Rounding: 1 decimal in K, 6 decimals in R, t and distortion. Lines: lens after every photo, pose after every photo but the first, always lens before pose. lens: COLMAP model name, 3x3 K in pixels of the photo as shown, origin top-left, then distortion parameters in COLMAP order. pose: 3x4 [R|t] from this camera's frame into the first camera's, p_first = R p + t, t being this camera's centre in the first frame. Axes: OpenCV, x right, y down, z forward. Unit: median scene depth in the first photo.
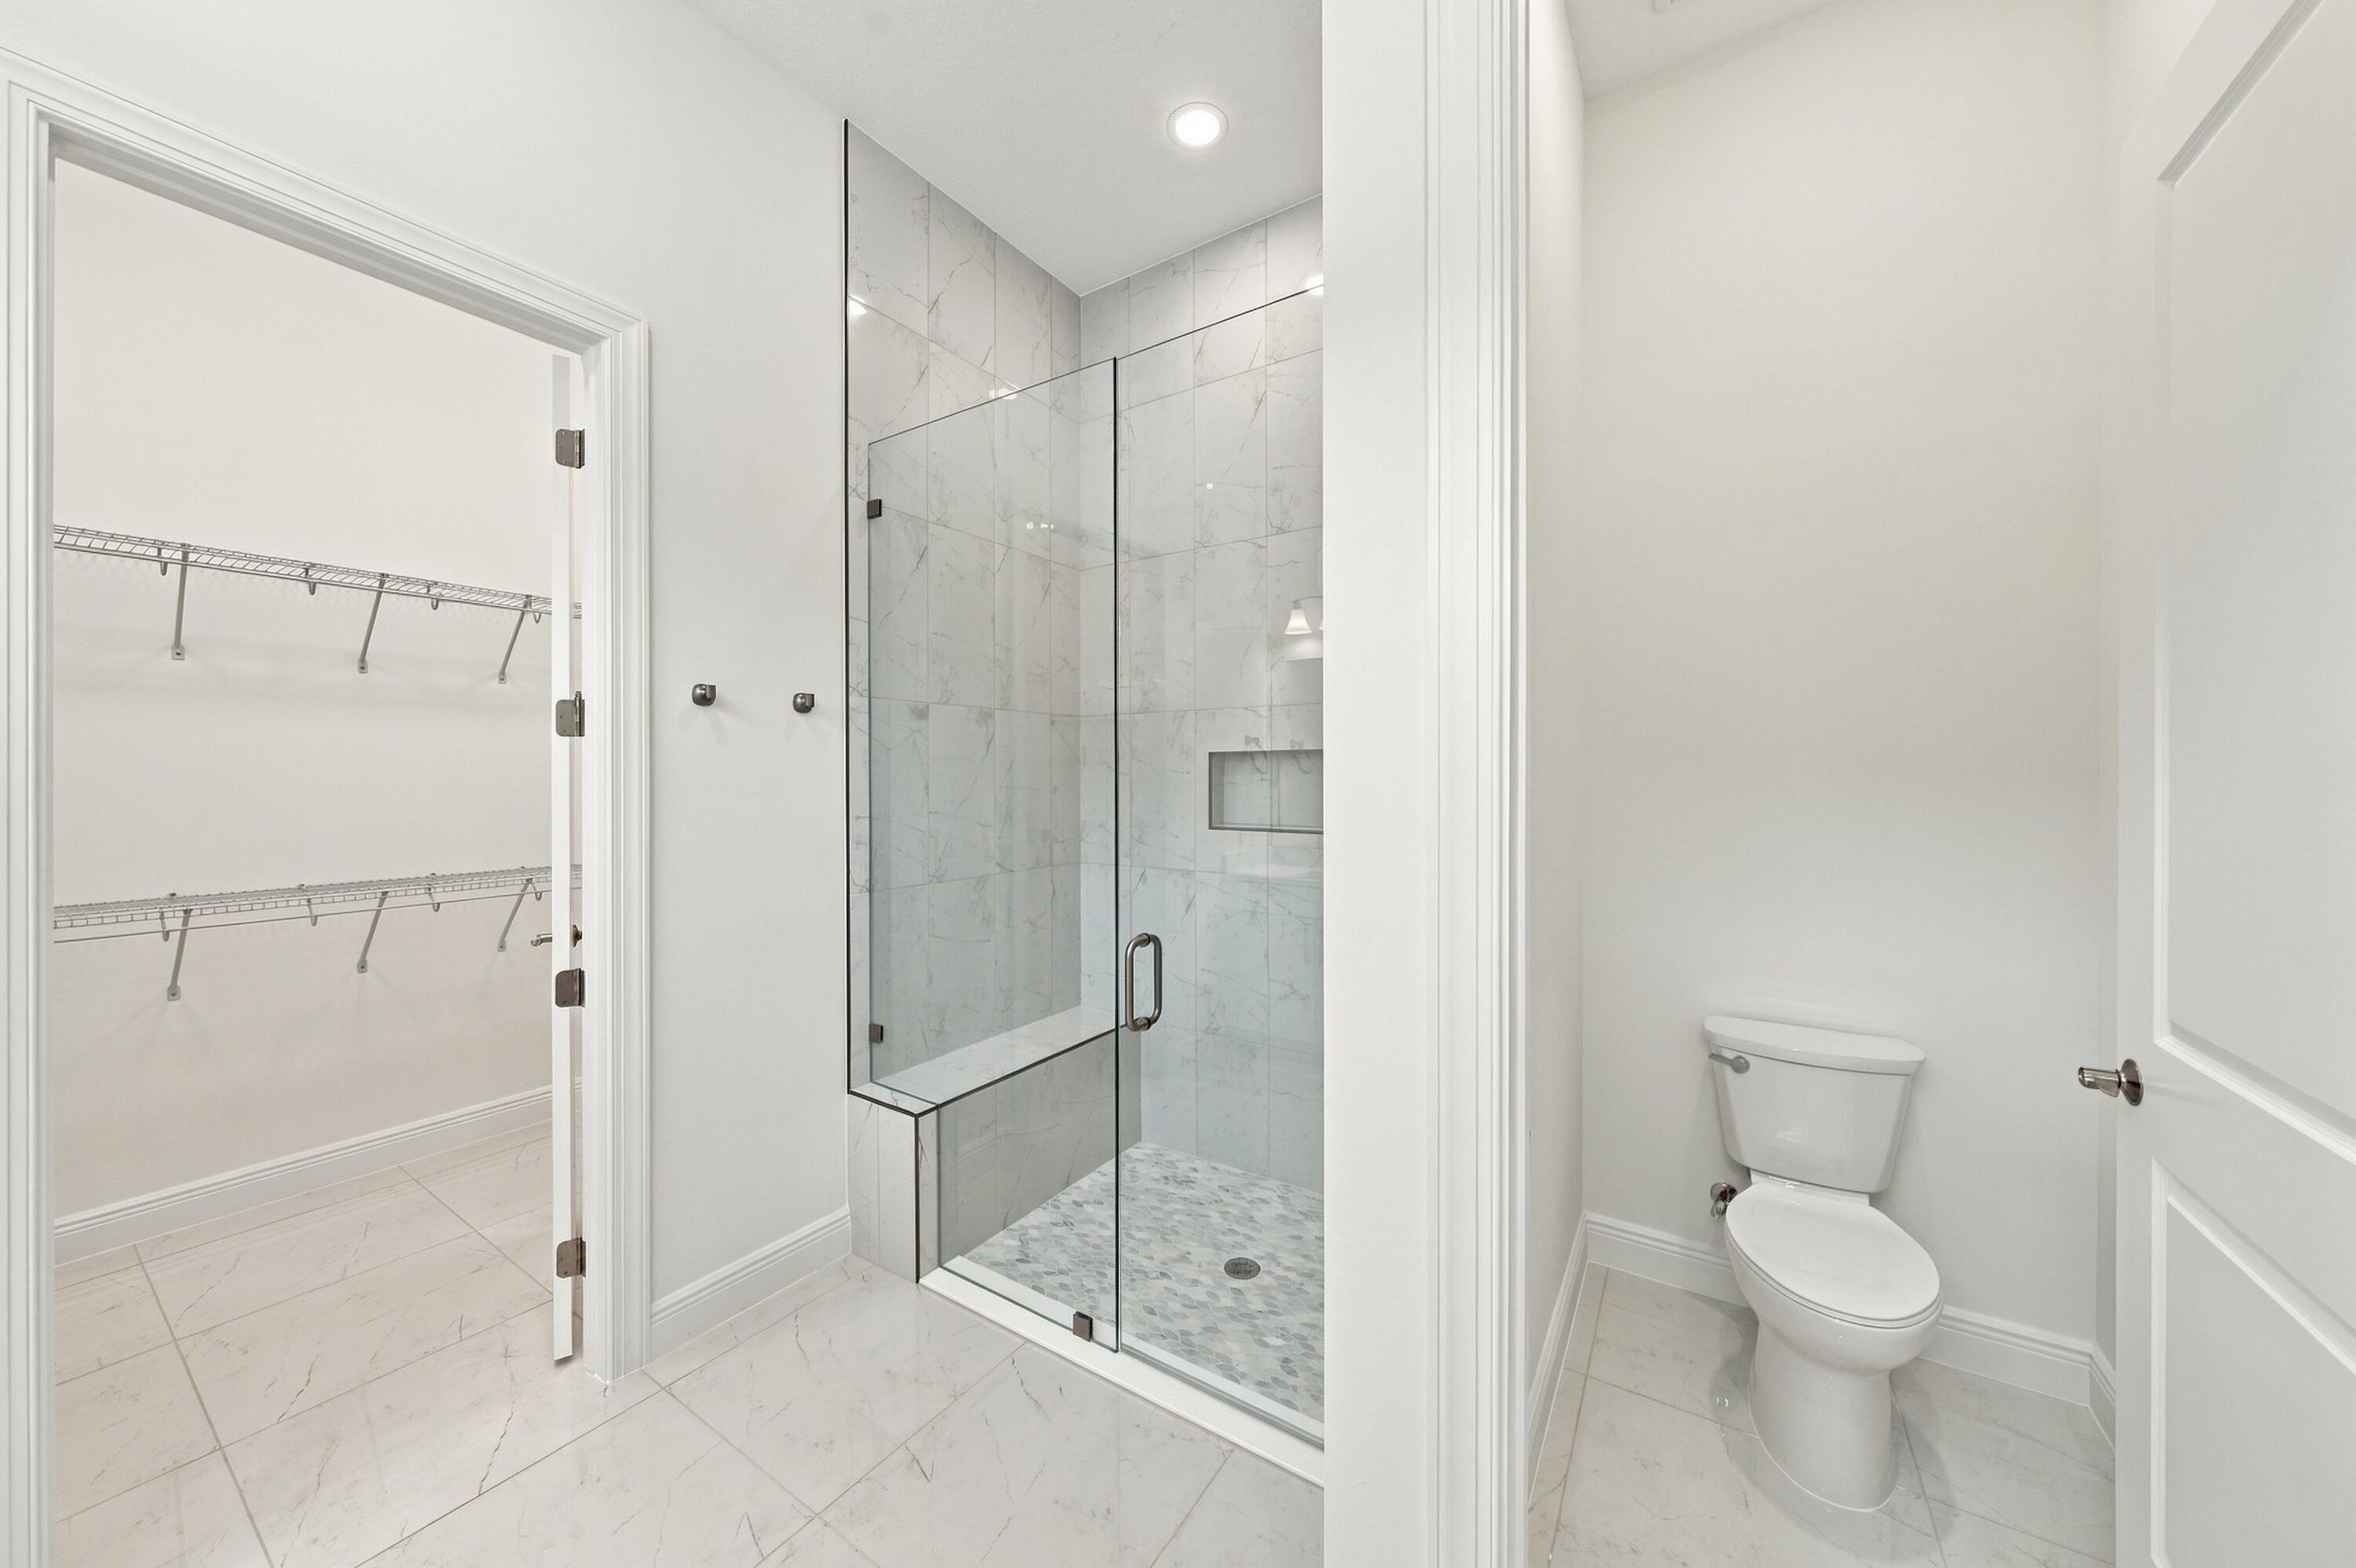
lens RADIAL K [[812.6, 0, 1172.4], [0, 812.6, 780.6], [0, 0, 1]] dist [-0.000626, 0.000291]
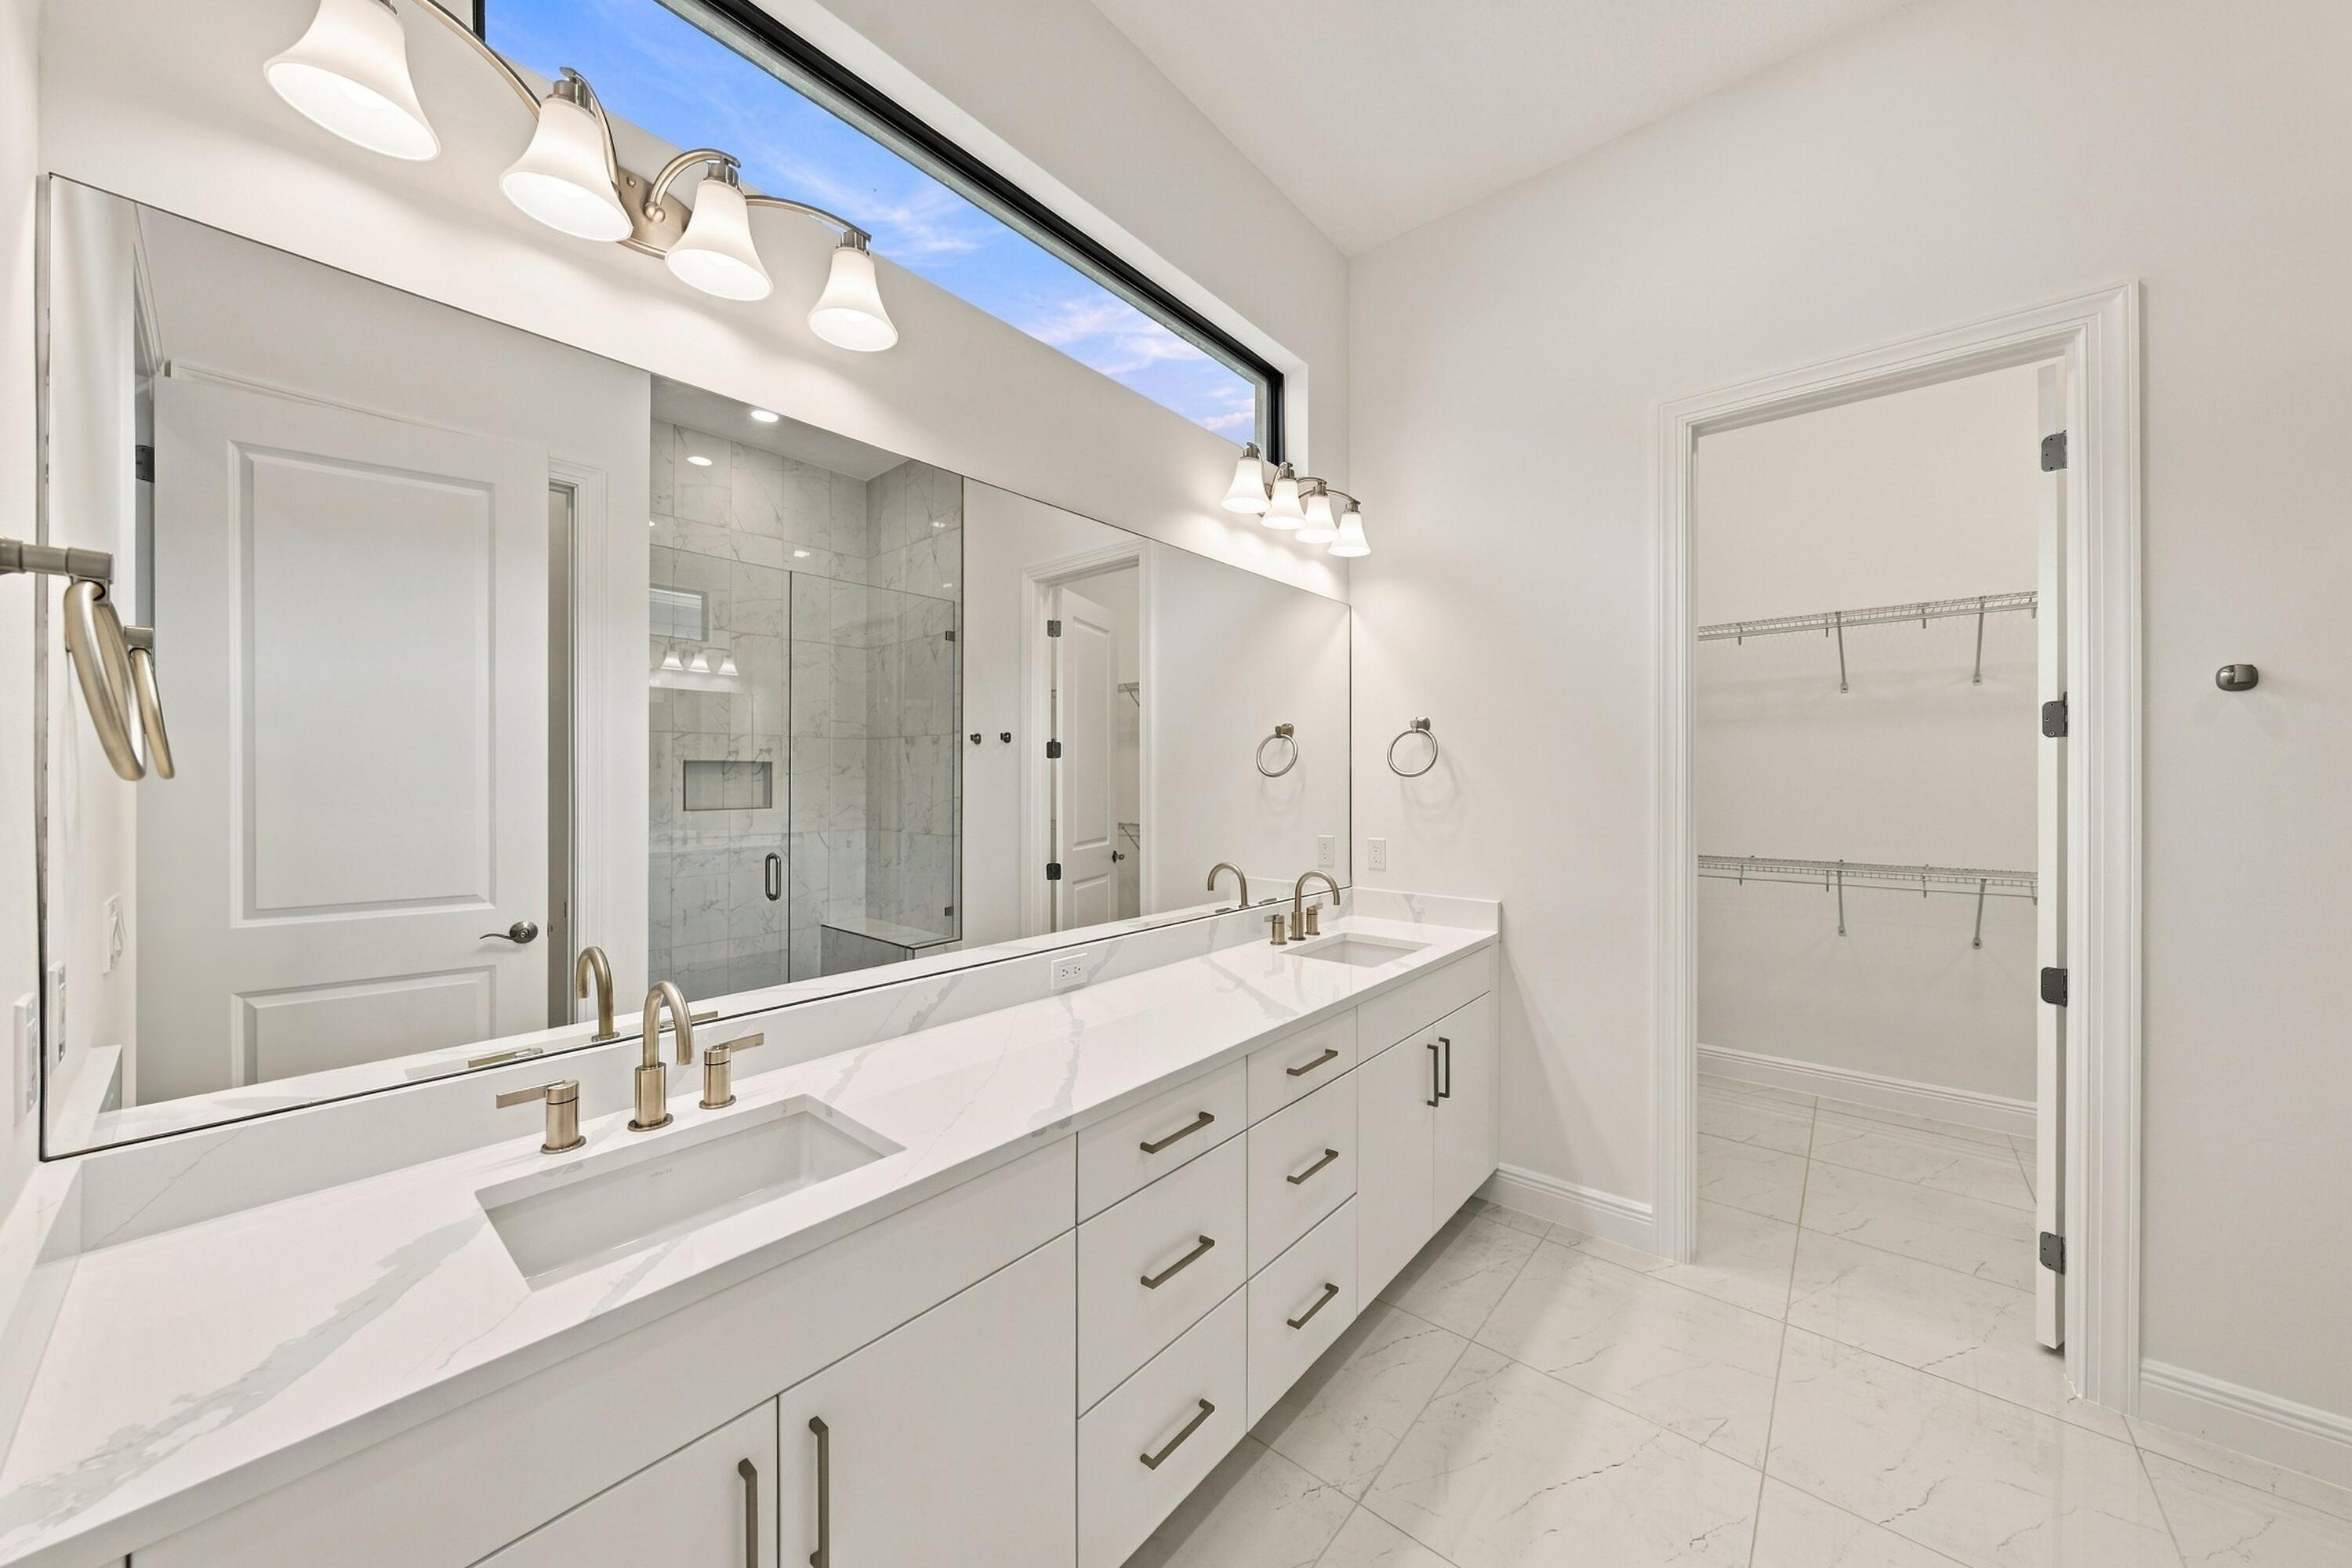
lens RADIAL K [[811.3, 0, 1168.0], [0, 811.3, 778.3], [0, 0, 1]] dist [-0.000626, 0.000291]
pose [[-0.128449, 0.002609, -0.991713, 0.401422], [-0.003755, 0.999988, 0.003118, -0.001862], [0.991709, 0.004125, -0.128437, 0.034026]]
